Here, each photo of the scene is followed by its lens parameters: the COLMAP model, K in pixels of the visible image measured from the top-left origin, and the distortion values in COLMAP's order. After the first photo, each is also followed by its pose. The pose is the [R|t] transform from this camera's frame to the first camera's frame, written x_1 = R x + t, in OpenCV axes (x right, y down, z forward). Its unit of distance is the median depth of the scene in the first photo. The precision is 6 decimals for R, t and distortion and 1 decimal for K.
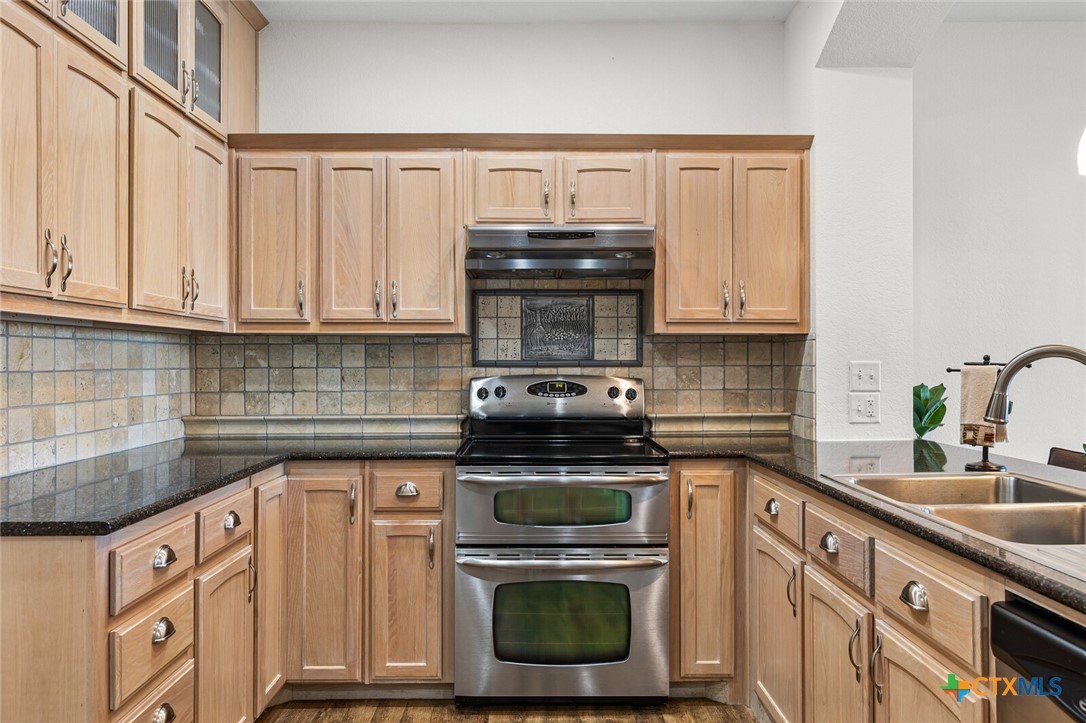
lens RADIAL K [[749.5, 0, 536.0], [0, 749.5, 357.9], [0, 0, 1]] dist [0.000827, -0.000174]
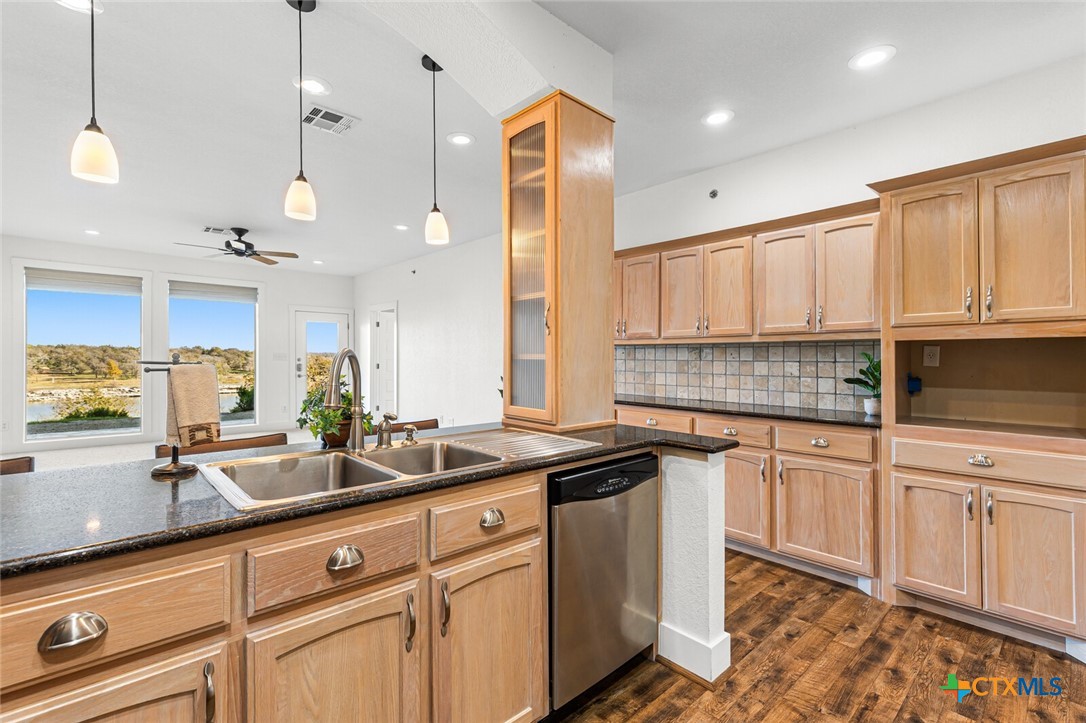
lens RADIAL K [[489.5, 0, 540.8], [0, 489.5, 358.7], [0, 0, 1]] dist [0.001671, 0.000285]
pose [[-0.672188, 0.000461, 0.740381, -0.145198], [-0.003880, 0.999984, -0.004145, 0.003058], [-0.740371, -0.005659, -0.672175, 0.834494]]
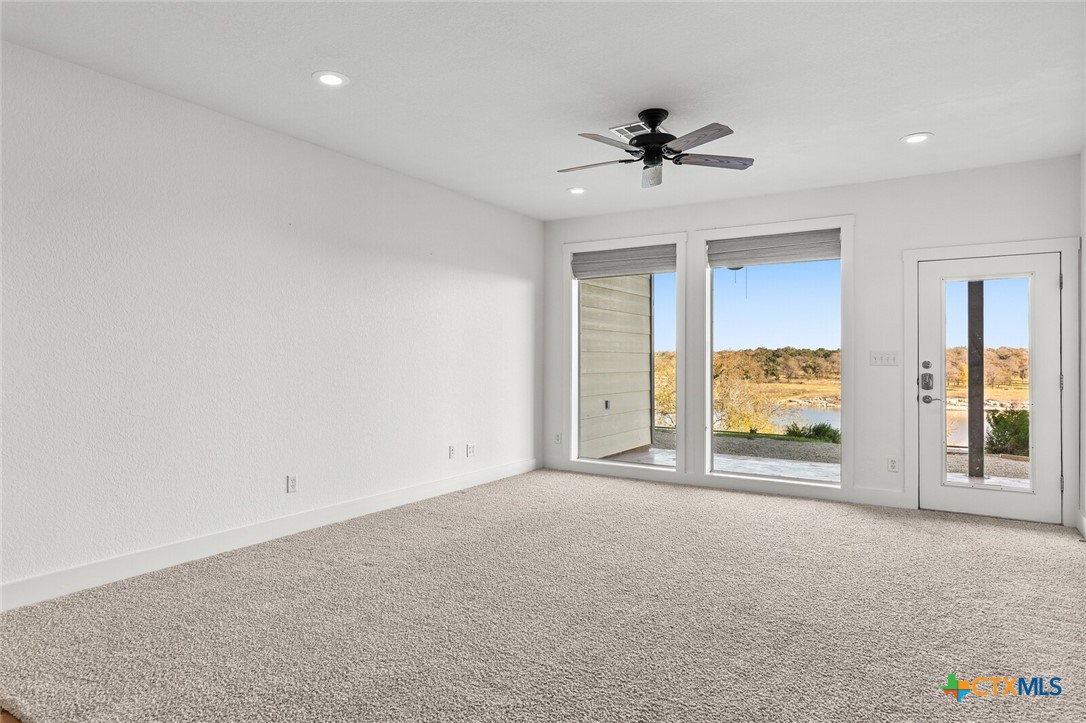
lens RADIAL K [[661.3, 0, 540.2], [0, 661.3, 355.5], [0, 0, 1]] dist [0.002429, 0.000387]
pose [[0.536264, 0.009512, 0.843997, 0.863962], [-0.008100, 0.999948, -0.006122, -0.004400], [-0.844012, -0.003553, 0.536313, -0.174915]]
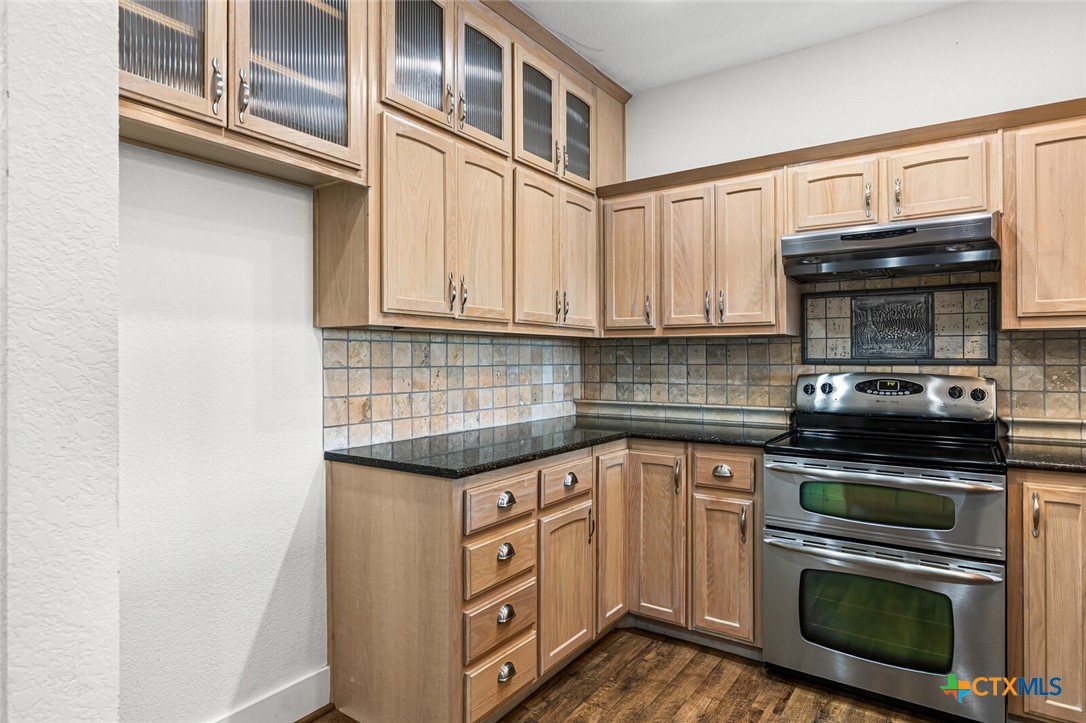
lens RADIAL K [[606.0, 0, 538.2], [0, 606.0, 355.4], [0, 0, 1]] dist [-0.003966, -0.001442]
pose [[0.813845, -0.002208, -0.581078, 0.136170], [0.002569, 0.999997, -0.000201, -0.002504], [0.581076, -0.001329, 0.813848, 0.073253]]
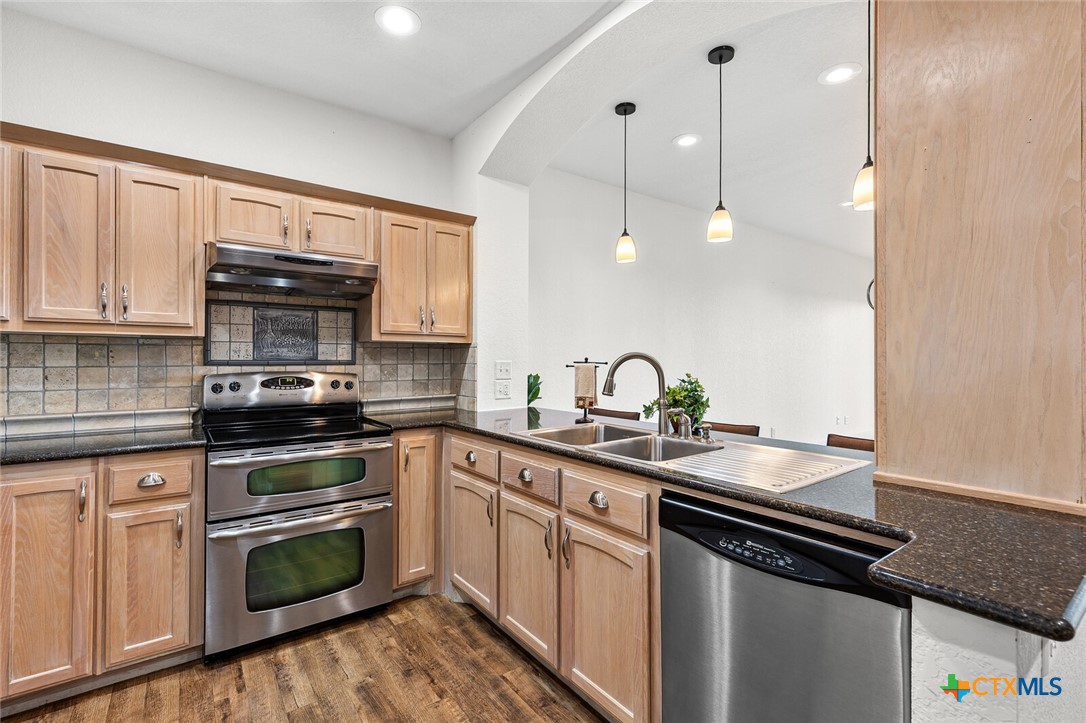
lens RADIAL K [[489.5, 0, 540.8], [0, 489.5, 358.7], [0, 0, 1]] dist [0.001671, 0.000285]
pose [[0.807680, 0.003299, 0.589612, -0.131747], [-0.003299, 0.999994, -0.001076, 0.000530], [-0.589612, -0.001076, 0.807686, 0.097403]]
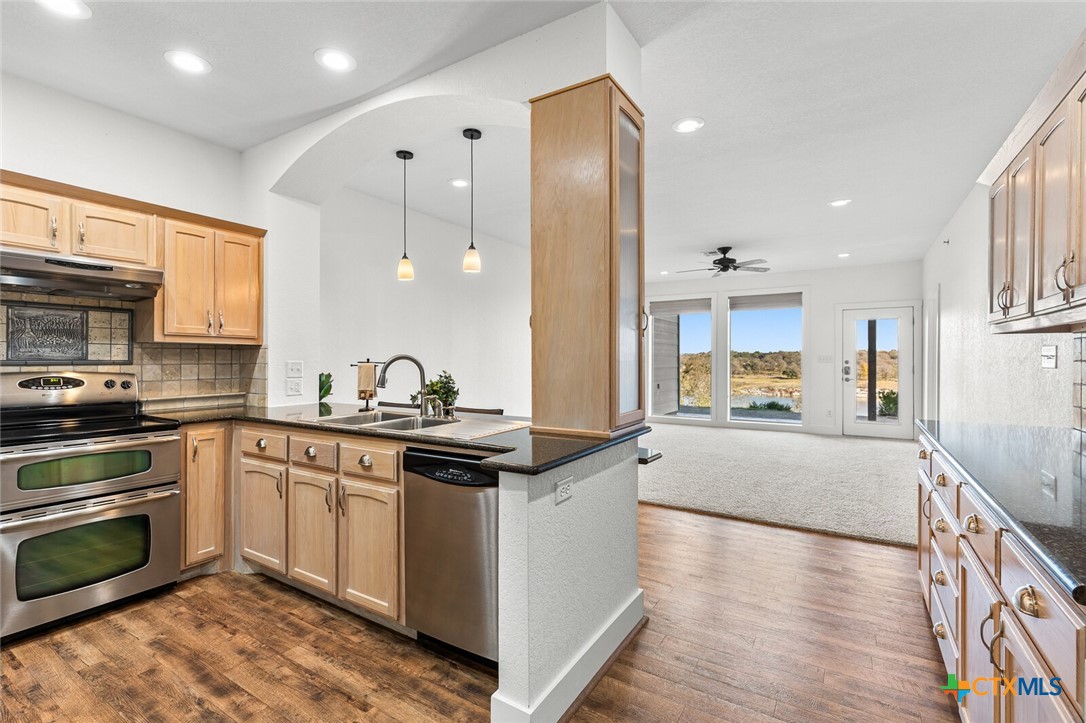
lens RADIAL K [[498.7, 0, 543.0], [0, 498.7, 361.5], [0, 0, 1]] dist [0.000335, 0.000331]
pose [[0.538870, 0.000767, 0.842388, -0.269167], [-0.004624, 0.999987, 0.002048, 0.000054], [-0.842376, -0.004999, 0.538867, -0.164280]]
